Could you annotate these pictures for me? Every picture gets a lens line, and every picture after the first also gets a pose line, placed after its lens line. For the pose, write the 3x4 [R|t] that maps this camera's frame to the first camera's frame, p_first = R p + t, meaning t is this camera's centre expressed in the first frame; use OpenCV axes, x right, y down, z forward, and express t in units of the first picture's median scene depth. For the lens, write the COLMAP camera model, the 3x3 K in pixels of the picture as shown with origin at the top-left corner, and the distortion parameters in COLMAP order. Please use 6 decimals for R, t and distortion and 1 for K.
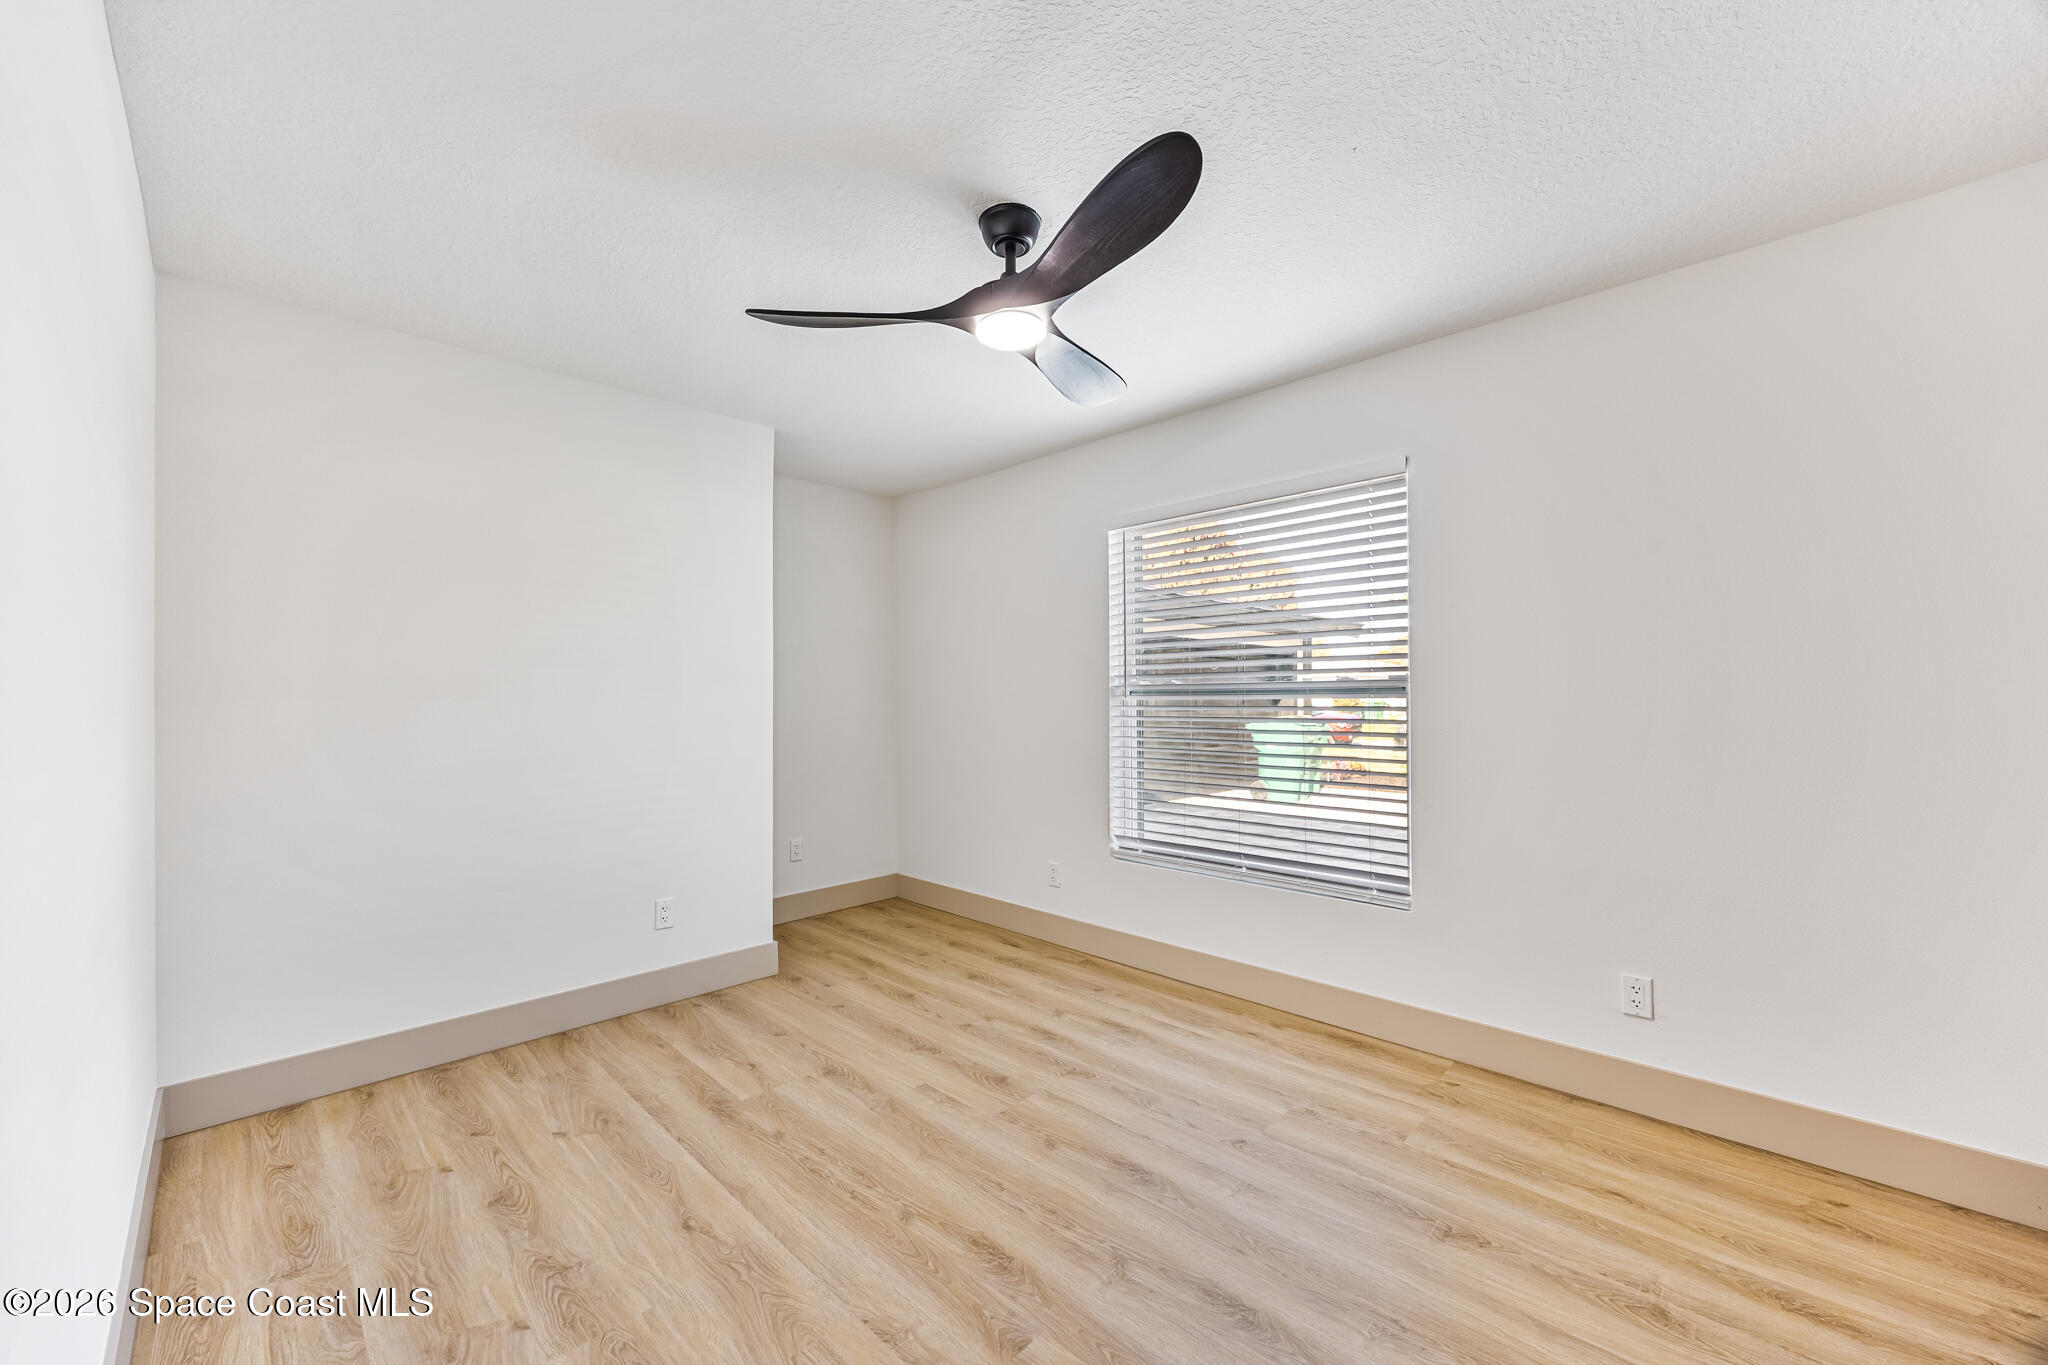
lens RADIAL K [[788.2, 0, 1024.2], [0, 788.2, 689.8], [0, 0, 1]] dist [0.002179, -0.000061]
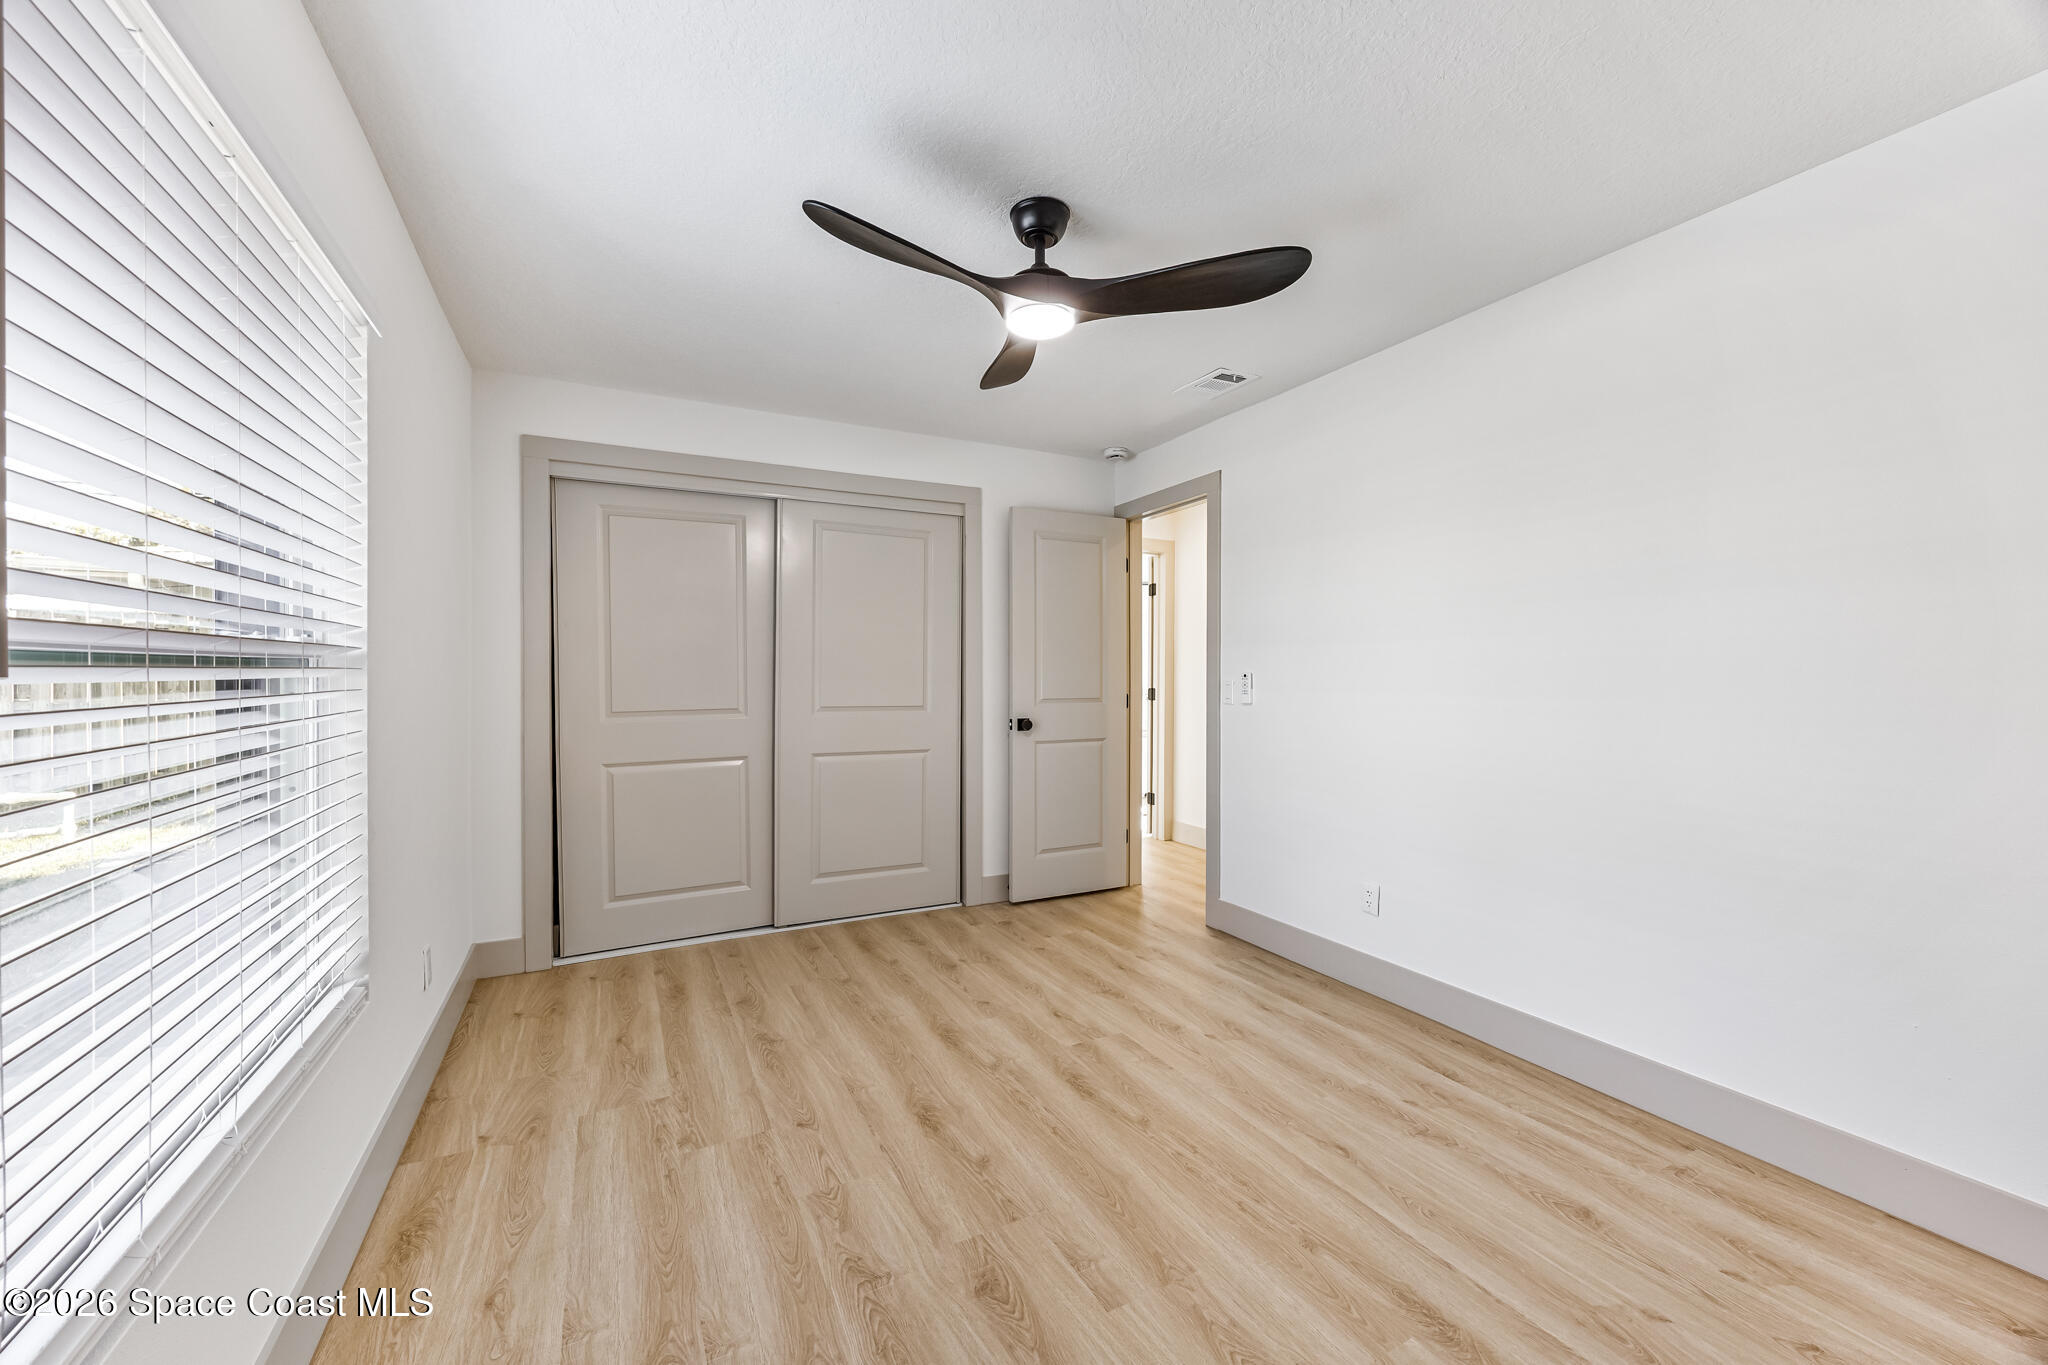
lens RADIAL K [[788.2, 0, 1024.2], [0, 788.2, 679.9], [0, 0, 1]] dist [0.002179, -0.000061]
pose [[-0.951642, 0.002325, 0.307201, -0.308875], [0.001393, 0.999994, -0.003255, 0.025037], [-0.307207, -0.002670, -0.951639, 1.962075]]
